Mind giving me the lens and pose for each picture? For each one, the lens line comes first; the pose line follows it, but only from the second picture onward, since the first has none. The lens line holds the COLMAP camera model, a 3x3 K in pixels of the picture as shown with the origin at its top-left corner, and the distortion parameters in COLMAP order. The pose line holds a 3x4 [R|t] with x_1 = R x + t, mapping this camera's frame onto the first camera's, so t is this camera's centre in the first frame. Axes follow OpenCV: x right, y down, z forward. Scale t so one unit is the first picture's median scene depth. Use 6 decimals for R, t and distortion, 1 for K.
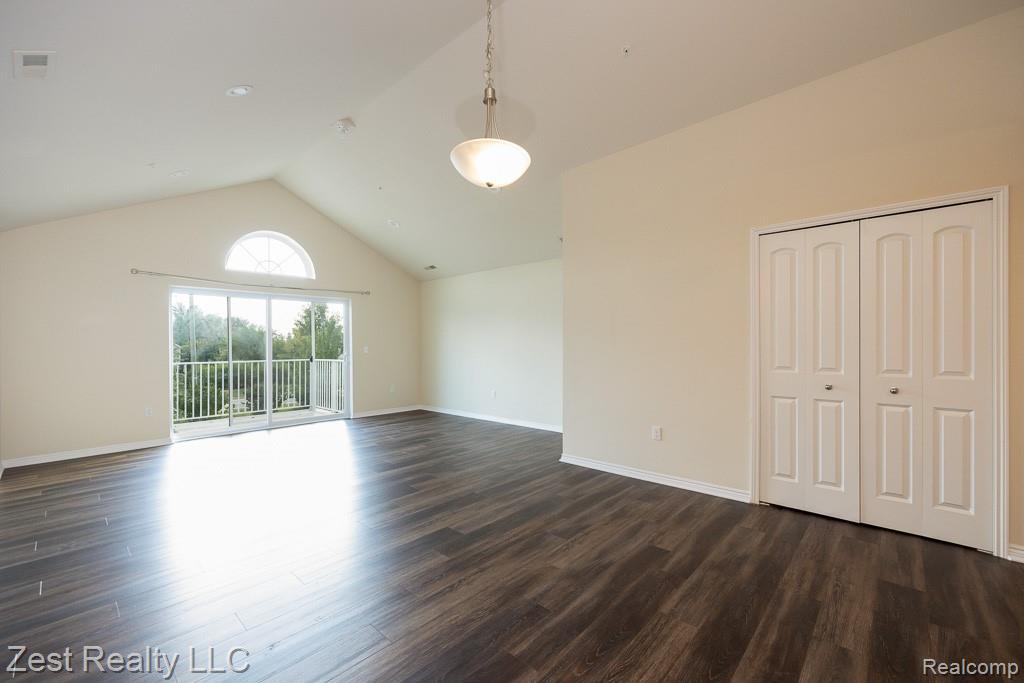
lens RADIAL K [[416.7, 0, 513.4], [0, 416.7, 340.0], [0, 0, 1]] dist [0.001311, -0.000397]
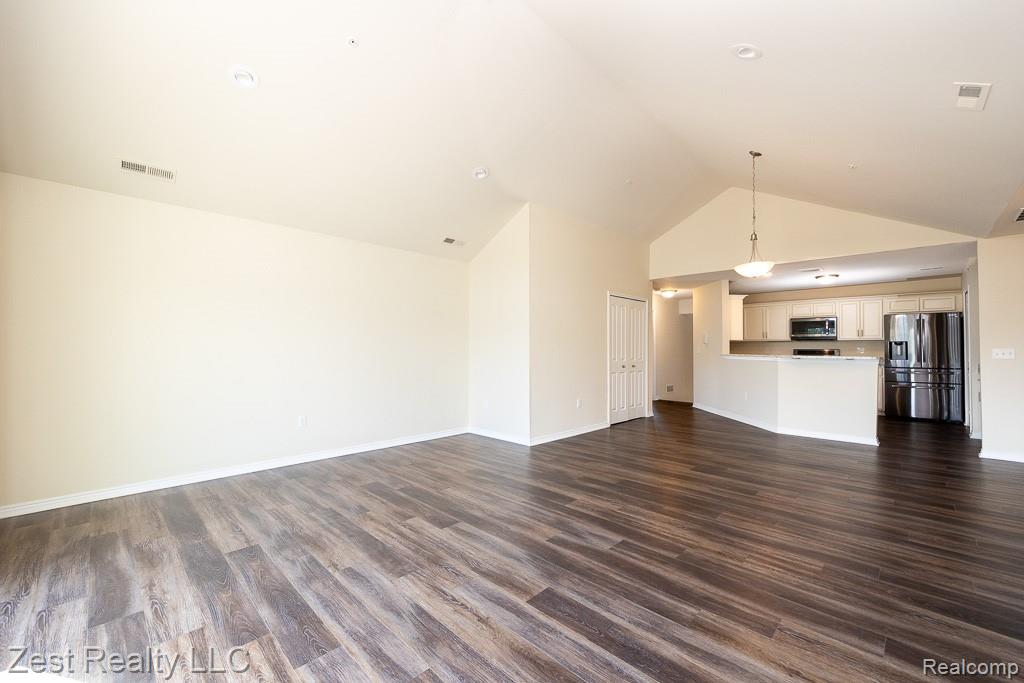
lens RADIAL K [[416.7, 0, 510.0], [0, 416.7, 342.7], [0, 0, 1]] dist [0.001311, -0.000397]
pose [[0.039608, 0.025004, 0.998902, -1.872802], [-0.013207, 0.999613, -0.024498, 0.051863], [-0.999128, -0.012222, 0.039923, 1.781267]]
